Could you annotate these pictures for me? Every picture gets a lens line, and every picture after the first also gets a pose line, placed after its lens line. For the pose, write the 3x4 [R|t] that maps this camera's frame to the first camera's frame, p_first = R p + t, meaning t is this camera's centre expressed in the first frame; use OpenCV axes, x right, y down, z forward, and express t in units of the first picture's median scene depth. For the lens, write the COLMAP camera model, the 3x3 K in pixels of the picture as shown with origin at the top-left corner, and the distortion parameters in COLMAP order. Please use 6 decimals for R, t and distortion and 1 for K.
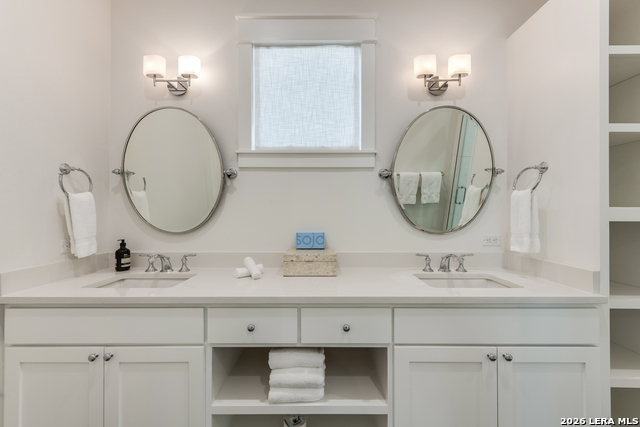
lens RADIAL K [[257.4, 0, 315.7], [0, 257.4, 213.4], [0, 0, 1]] dist [0.001771, 0.000247]
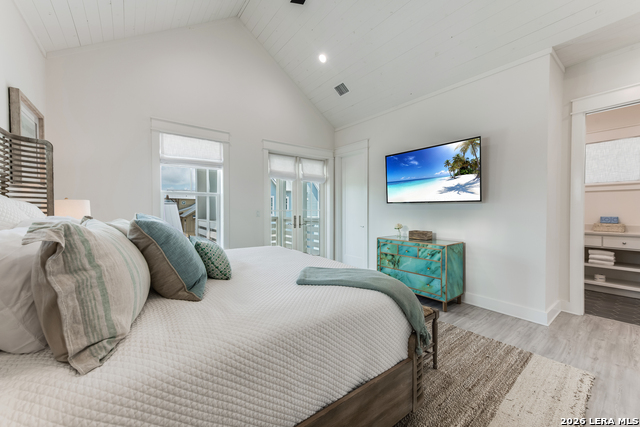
lens RADIAL K [[257.4, 0, 315.7], [0, 257.4, 213.4], [0, 0, 1]] dist [0.001771, 0.000247]
pose [[0.618904, 0.001444, -0.785465, 0.264062], [0.014353, 0.999811, 0.013147, -0.036909], [0.785335, -0.019410, 0.618766, -3.976181]]
